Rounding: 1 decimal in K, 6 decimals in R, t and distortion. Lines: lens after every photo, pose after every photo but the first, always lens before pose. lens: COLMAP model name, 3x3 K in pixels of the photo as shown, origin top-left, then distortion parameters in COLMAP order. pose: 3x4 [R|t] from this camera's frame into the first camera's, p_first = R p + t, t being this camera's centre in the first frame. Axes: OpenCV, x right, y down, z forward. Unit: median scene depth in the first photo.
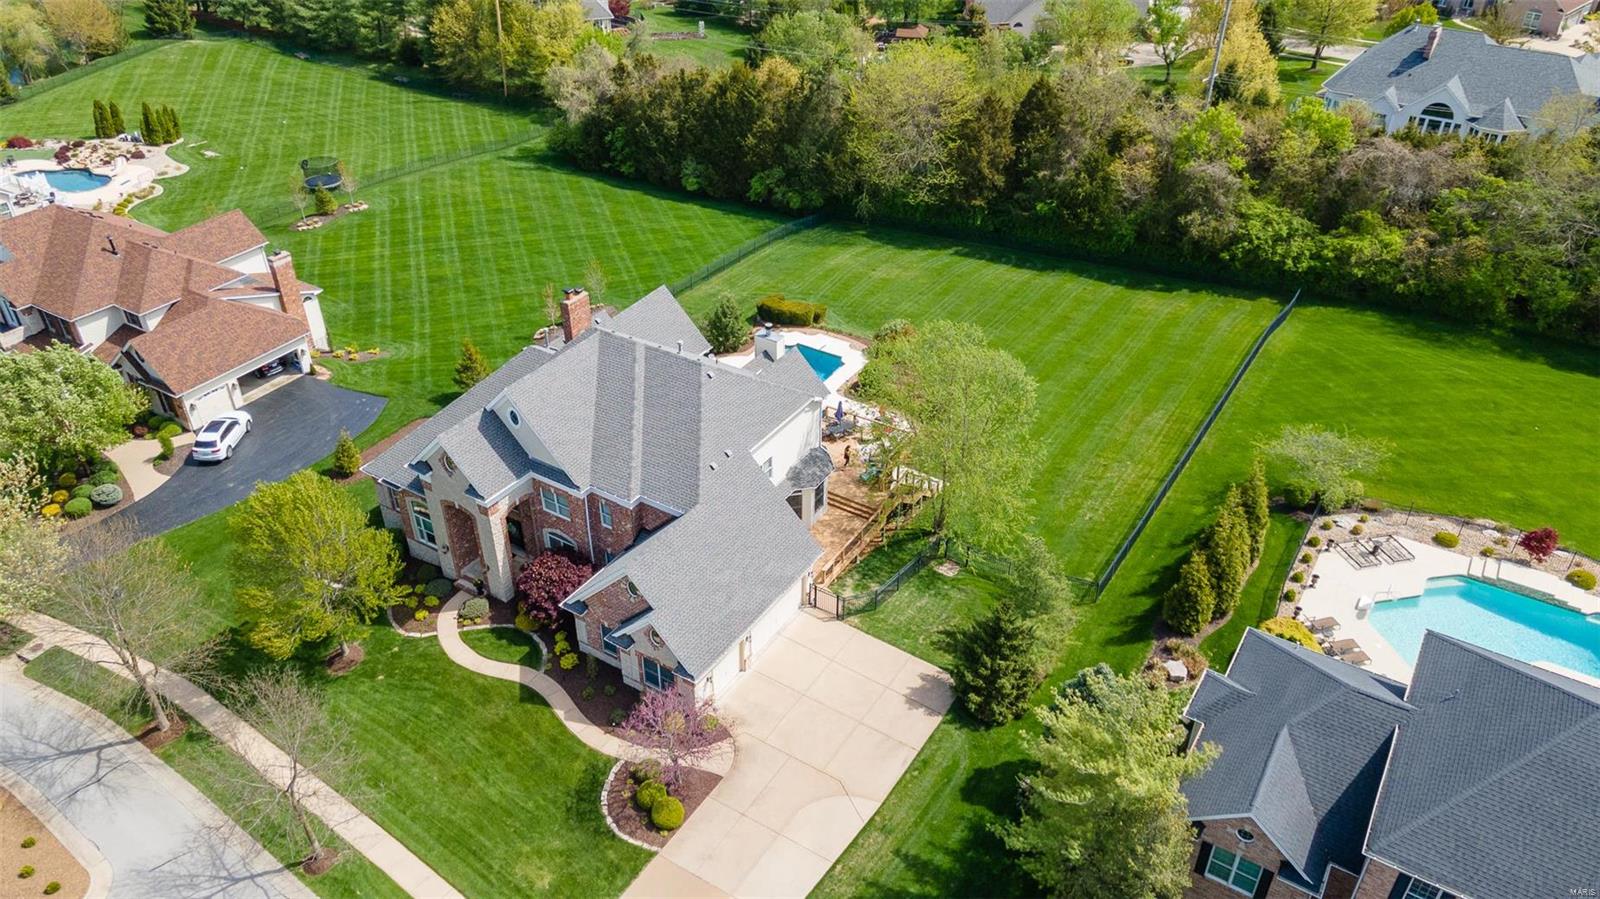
lens RADIAL K [[1164.9, 0, 798.5], [0, 1164.9, 453.5], [0, 0, 1]] dist [0.020770, 0.045653]
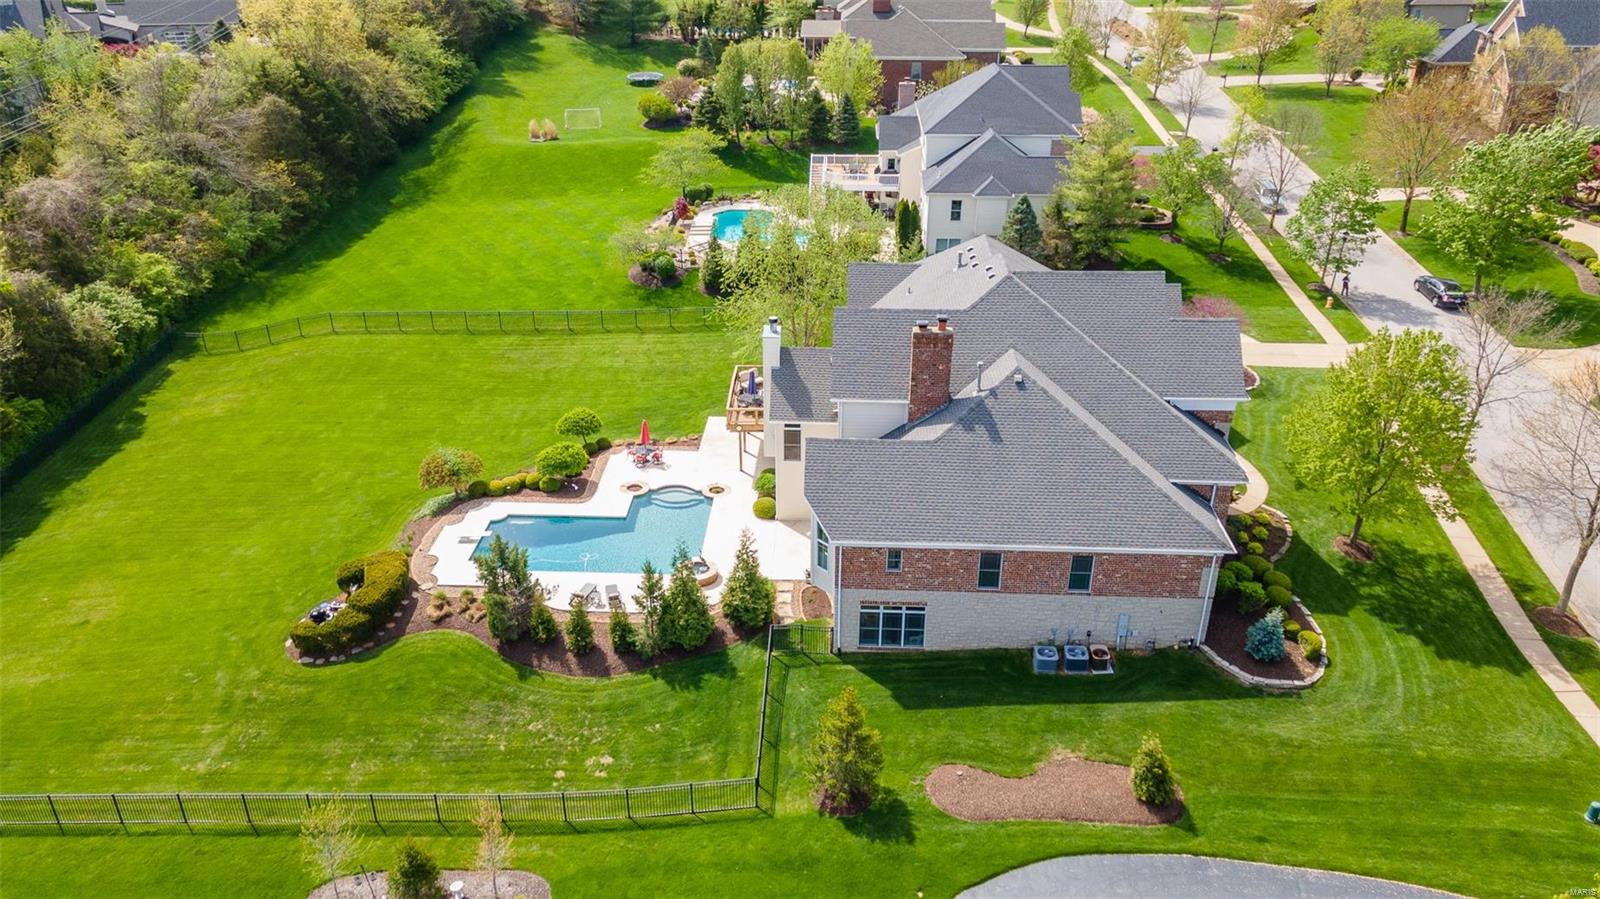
lens RADIAL K [[1164.9, 0, 785.5], [0, 1164.9, 447.2], [0, 0, 1]] dist [0.020770, 0.045653]
pose [[-0.496235, -0.389680, 0.775822, -0.848617], [0.492760, 0.609314, 0.621228, -0.676092], [-0.714799, 0.690569, -0.110344, 1.354065]]
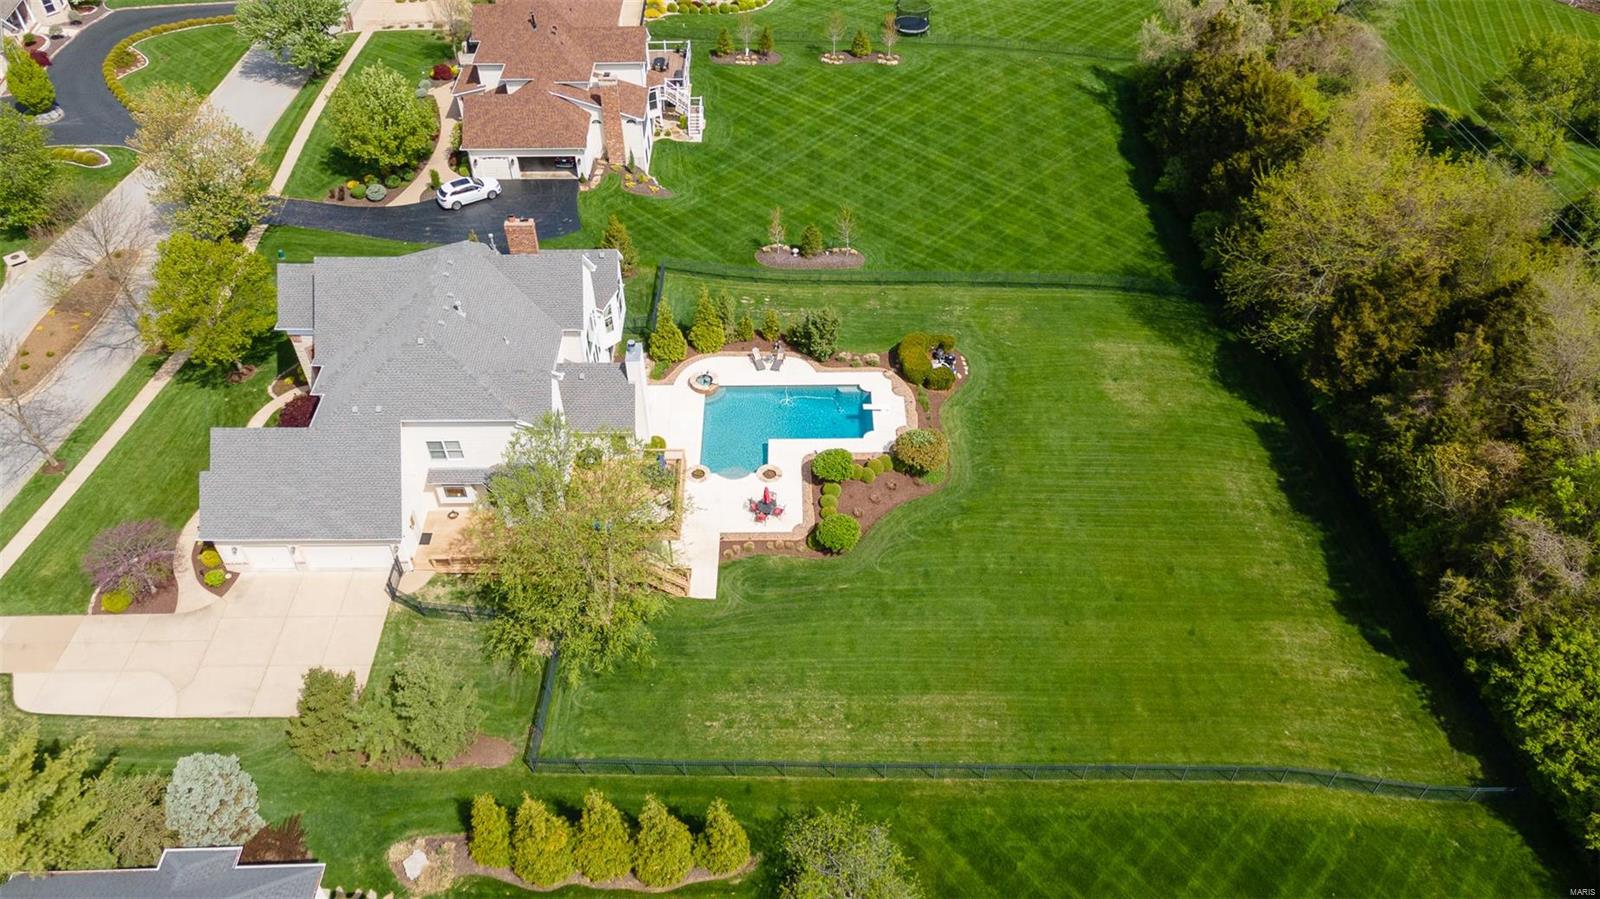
lens RADIAL K [[1164.9, 0, 792.1], [0, 1164.9, 462.0], [0, 0, 1]] dist [0.020770, 0.045653]
pose [[0.536587, 0.590709, -0.602609, 0.812085], [-0.471438, 0.802134, 0.366507, -0.528585], [0.699872, 0.087430, 0.708897, 0.487213]]
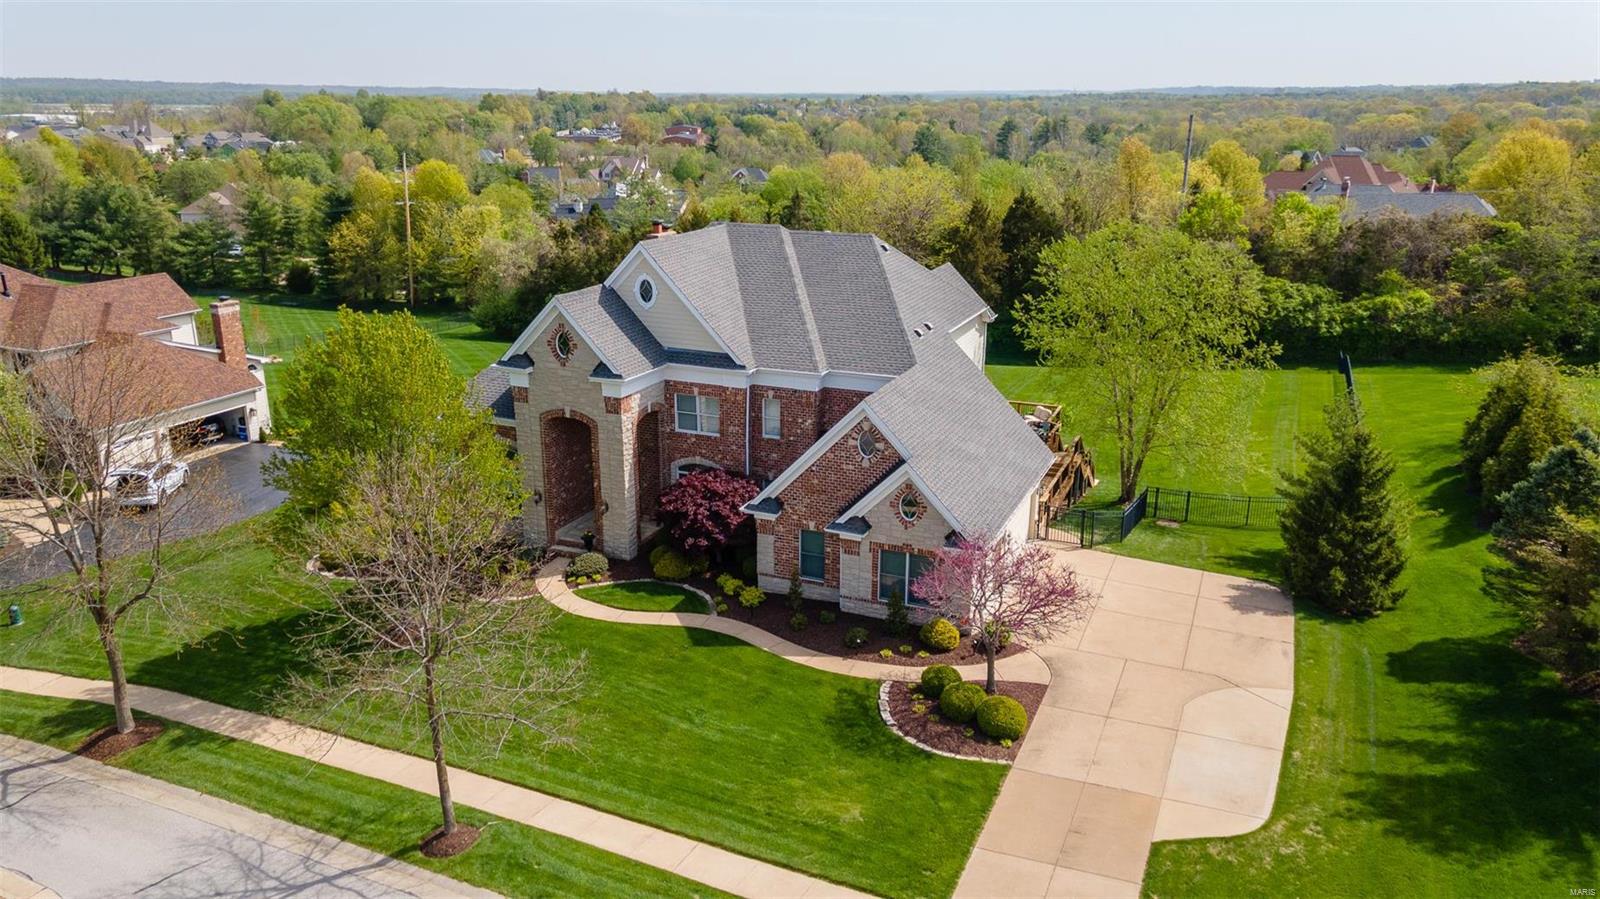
lens RADIAL K [[1164.9, 0, 796.4], [0, 1164.9, 447.4], [0, 0, 1]] dist [0.020770, 0.045653]
pose [[0.986780, -0.045974, 0.155411, -0.262020], [0.090835, 0.951040, -0.295417, 0.286858], [-0.134221, 0.305628, 0.942643, 0.302670]]
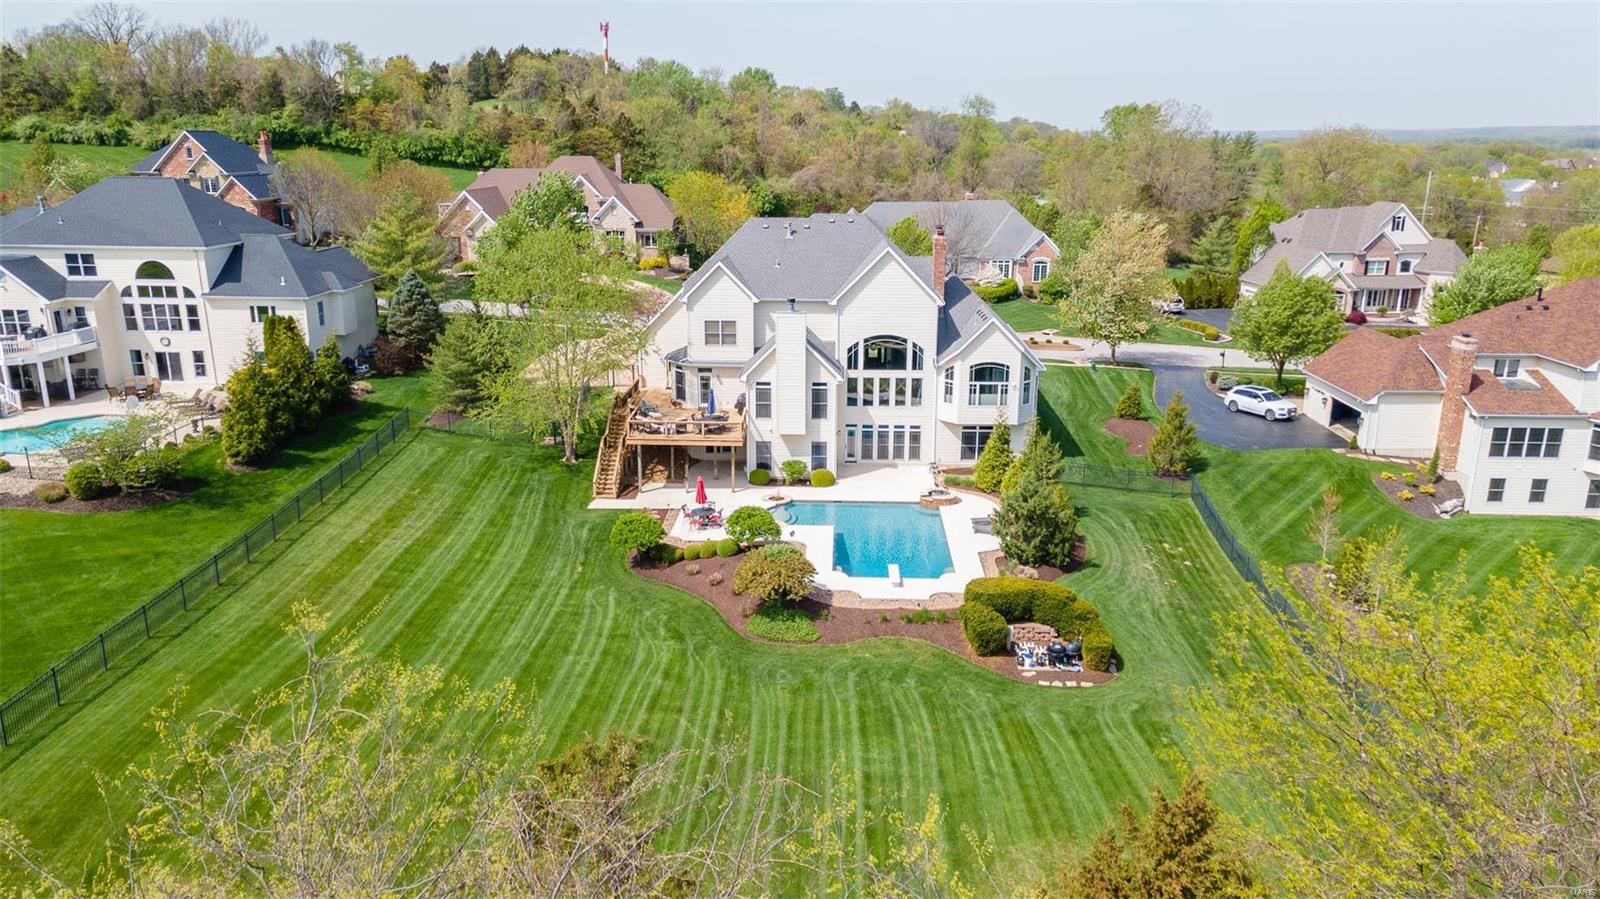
lens RADIAL K [[1164.9, 0, 789.7], [0, 1164.9, 447.9], [0, 0, 1]] dist [0.020770, 0.045653]
pose [[-0.870119, 0.127818, -0.475979, 0.493537], [-0.280222, 0.666170, 0.691154, -0.772990], [0.405425, 0.734765, -0.543829, 1.851951]]
